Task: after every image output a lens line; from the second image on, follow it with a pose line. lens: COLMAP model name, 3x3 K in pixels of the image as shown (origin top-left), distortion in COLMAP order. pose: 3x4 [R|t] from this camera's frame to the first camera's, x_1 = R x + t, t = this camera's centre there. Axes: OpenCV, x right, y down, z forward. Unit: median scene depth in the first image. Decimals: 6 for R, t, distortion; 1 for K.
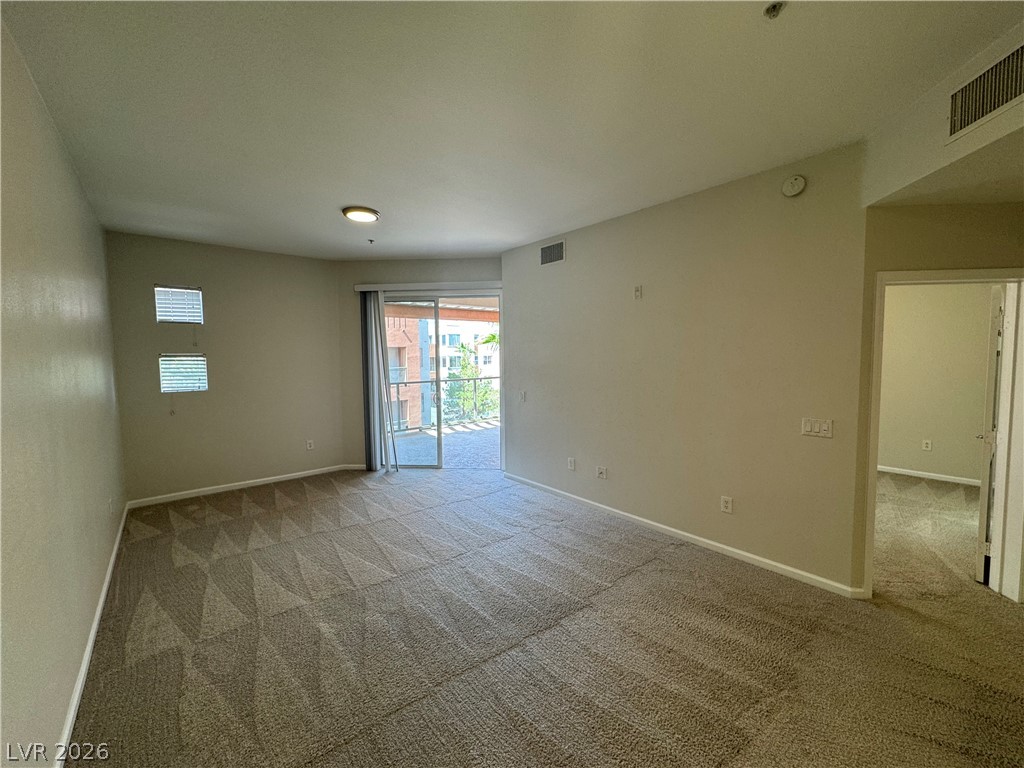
lens RADIAL K [[408.3, 0, 511.5], [0, 408.3, 381.5], [0, 0, 1]] dist [-0.002836, 0.000816]
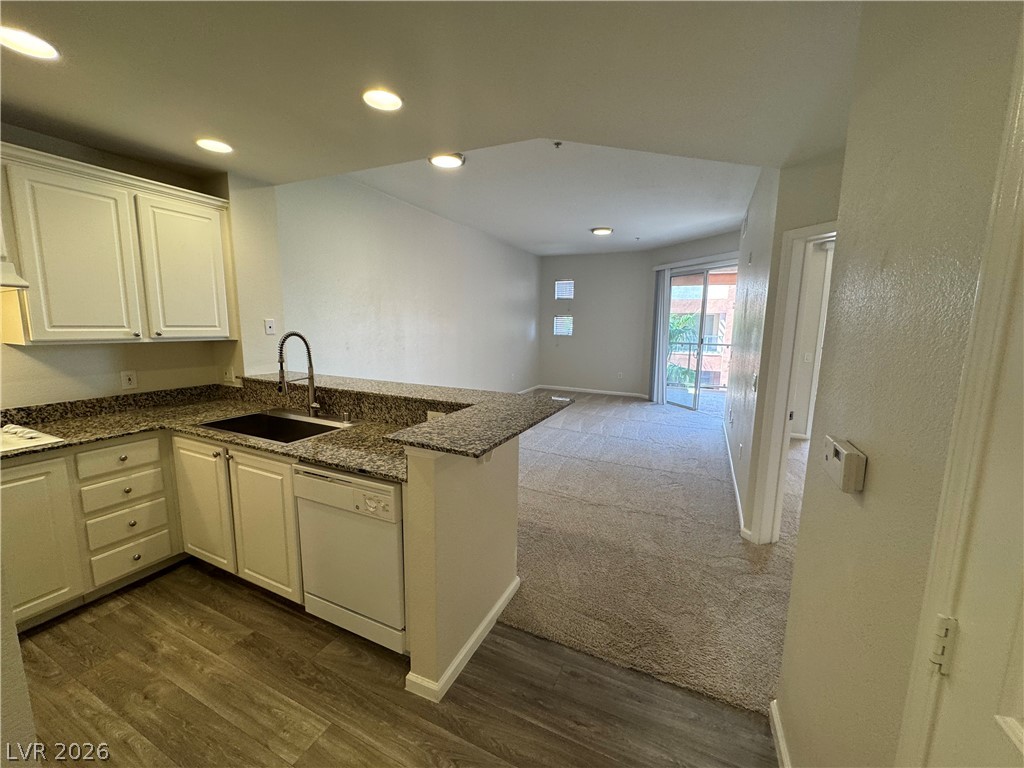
lens RADIAL K [[408.3, 0, 512.1], [0, 408.3, 383.2], [0, 0, 1]] dist [-0.002836, 0.000816]
pose [[0.414043, 0.153615, -0.897202, 0.910426], [-0.078270, 0.988015, 0.133044, 0.013068], [0.906886, 0.015138, 0.421104, -0.025333]]
